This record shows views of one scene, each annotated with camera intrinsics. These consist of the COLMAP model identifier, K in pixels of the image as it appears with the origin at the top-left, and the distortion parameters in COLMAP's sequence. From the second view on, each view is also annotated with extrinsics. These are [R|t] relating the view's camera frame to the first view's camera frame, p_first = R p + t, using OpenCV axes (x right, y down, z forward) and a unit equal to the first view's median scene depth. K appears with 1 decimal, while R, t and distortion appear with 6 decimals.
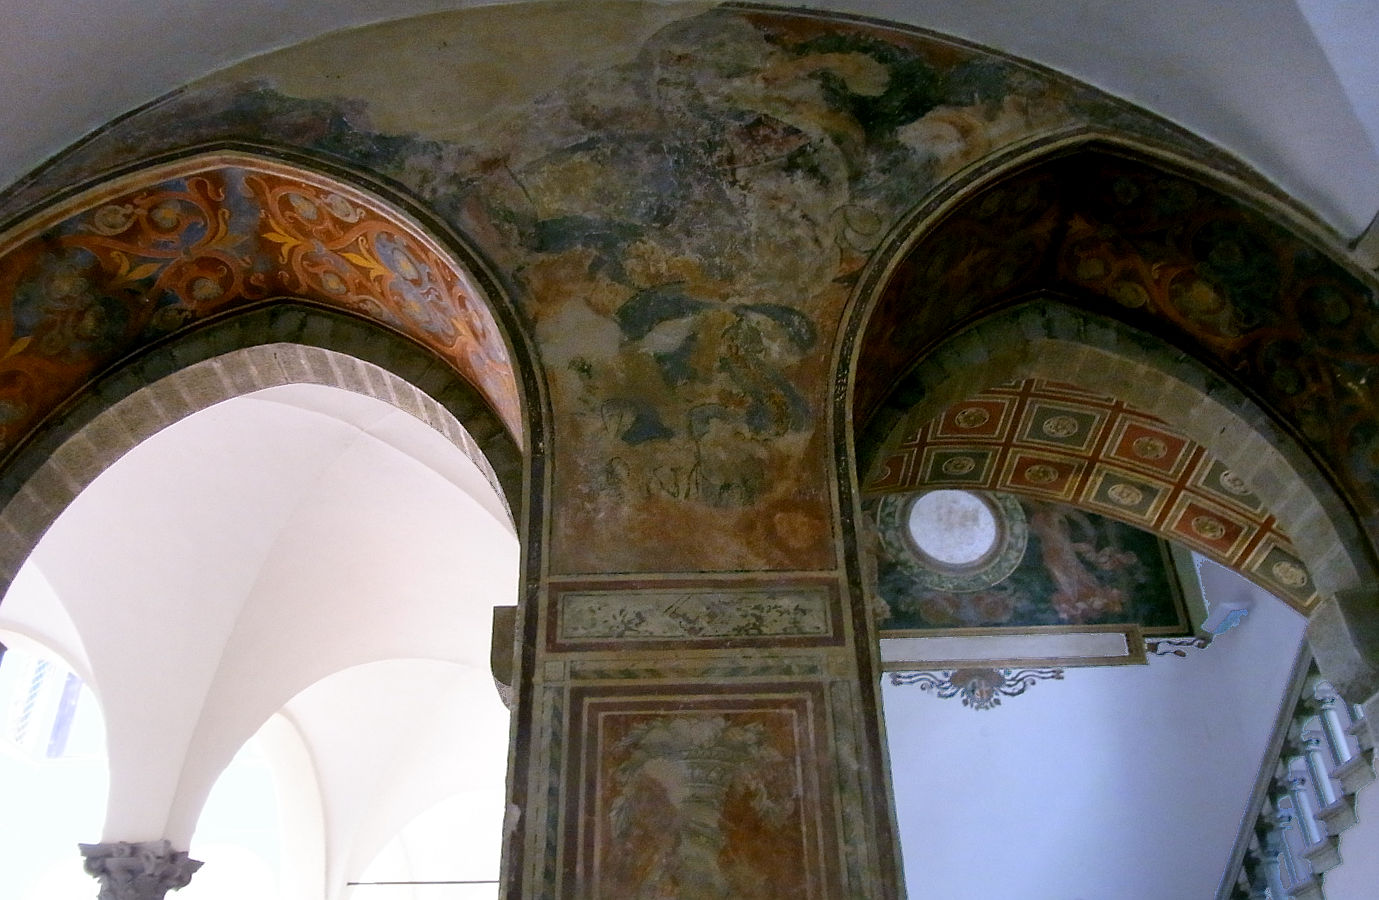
lens RADIAL K [[1209.4, 0, 691.0], [0, 1209.4, 449.0], [0, 0, 1]] dist [0.015992, 0.025440]
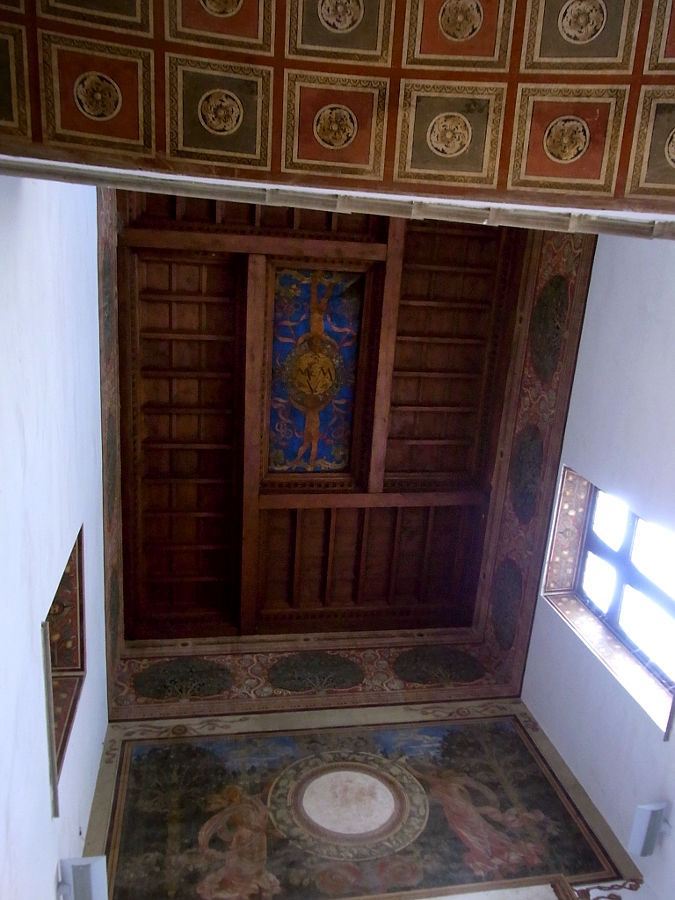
lens RADIAL K [[807.8, 0, 336.4], [0, 807.8, 451.8], [0, 0, 1]] dist [-0.010421, -0.035439]
pose [[0.985867, 0.007410, 0.167365, 0.106001], [0.097542, 0.786833, -0.609409, 0.235859], [-0.136204, 0.617122, 0.774990, 0.375787]]
